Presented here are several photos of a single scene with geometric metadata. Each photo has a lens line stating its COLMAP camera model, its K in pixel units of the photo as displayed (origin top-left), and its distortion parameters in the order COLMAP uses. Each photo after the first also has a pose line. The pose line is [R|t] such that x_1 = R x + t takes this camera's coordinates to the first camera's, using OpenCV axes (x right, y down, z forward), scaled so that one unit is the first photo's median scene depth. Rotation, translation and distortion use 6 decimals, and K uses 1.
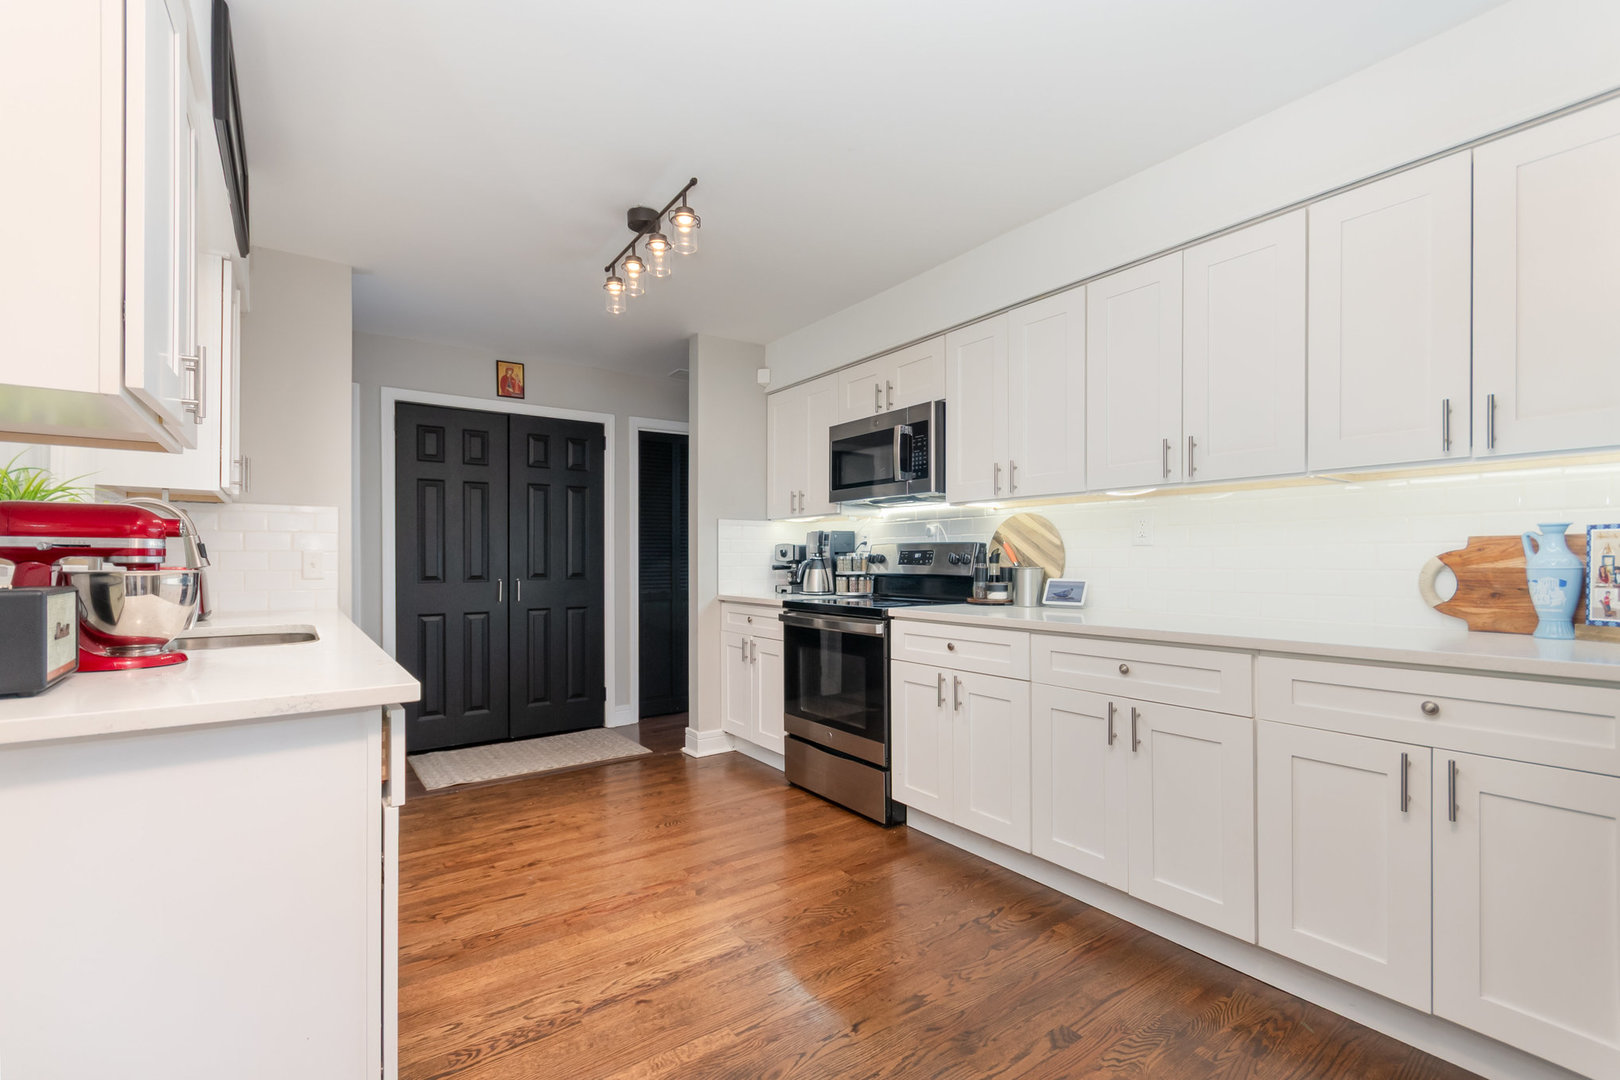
lens RADIAL K [[714.4, 0, 804.2], [0, 714.4, 556.7], [0, 0, 1]] dist [-0.002537, -0.000572]
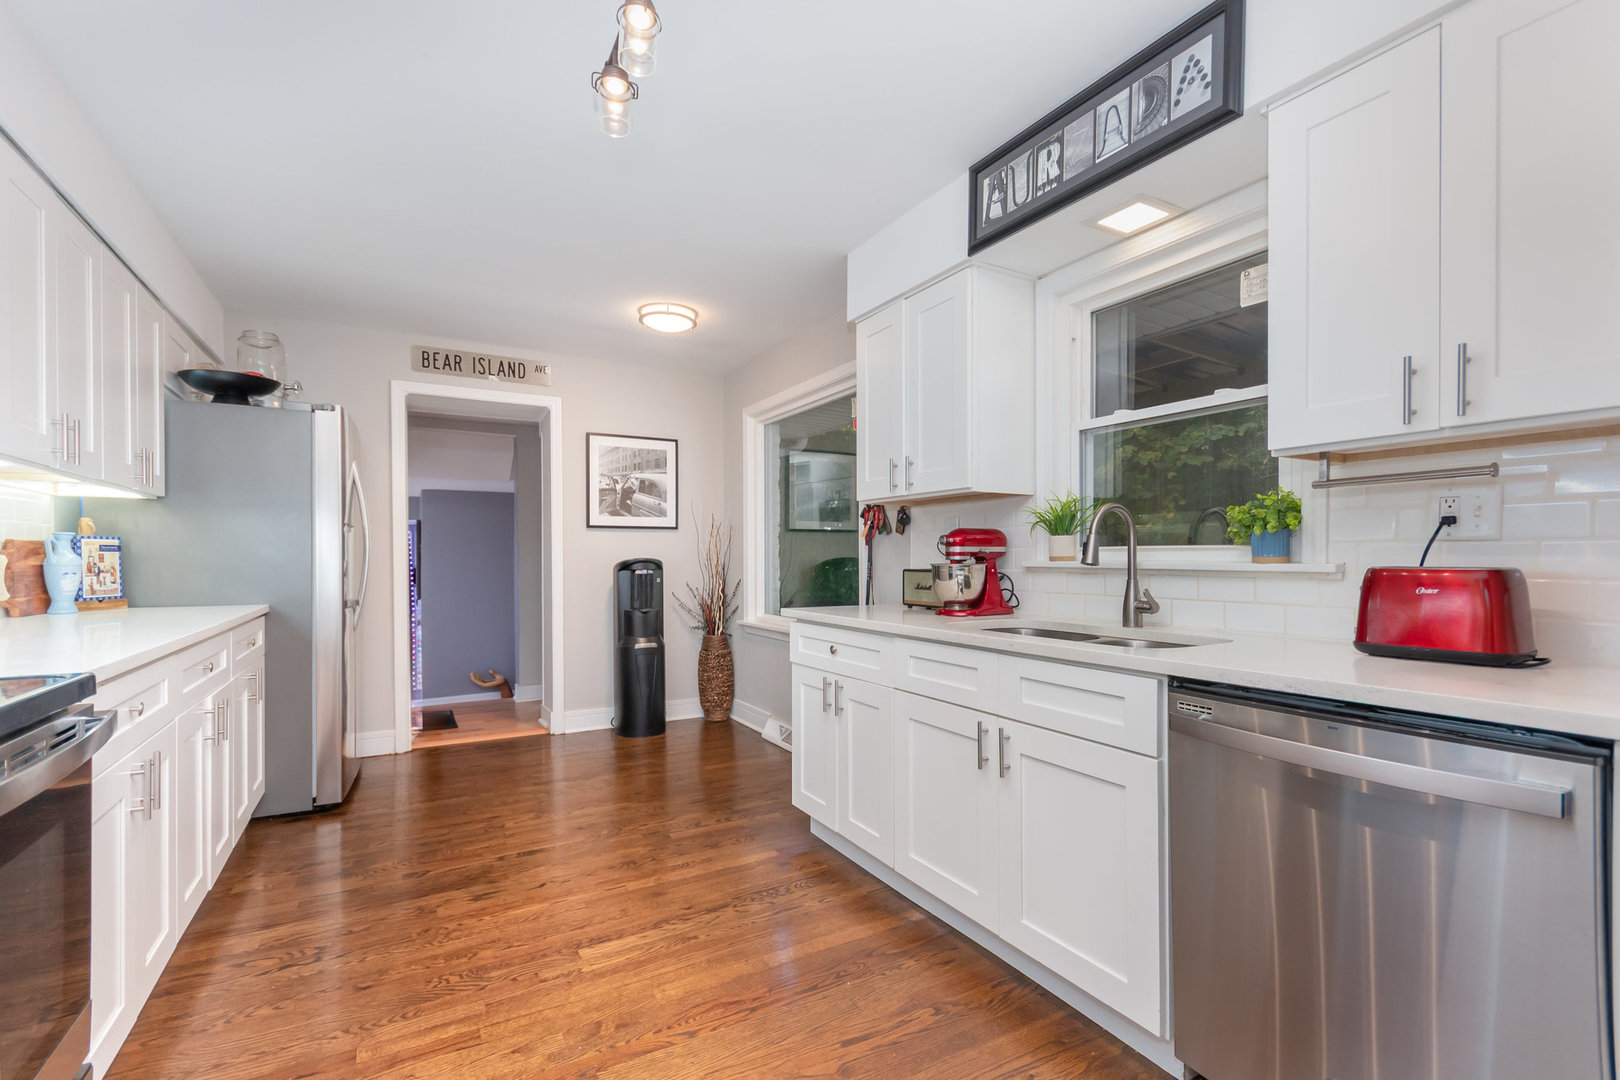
lens RADIAL K [[714.4, 0, 804.2], [0, 714.4, 556.7], [0, 0, 1]] dist [-0.002537, -0.000572]
pose [[-0.994472, 0.001921, 0.104985, -0.542620], [0.002191, 0.999995, 0.002457, -0.000410], [-0.104980, 0.002674, -0.994471, 2.133466]]
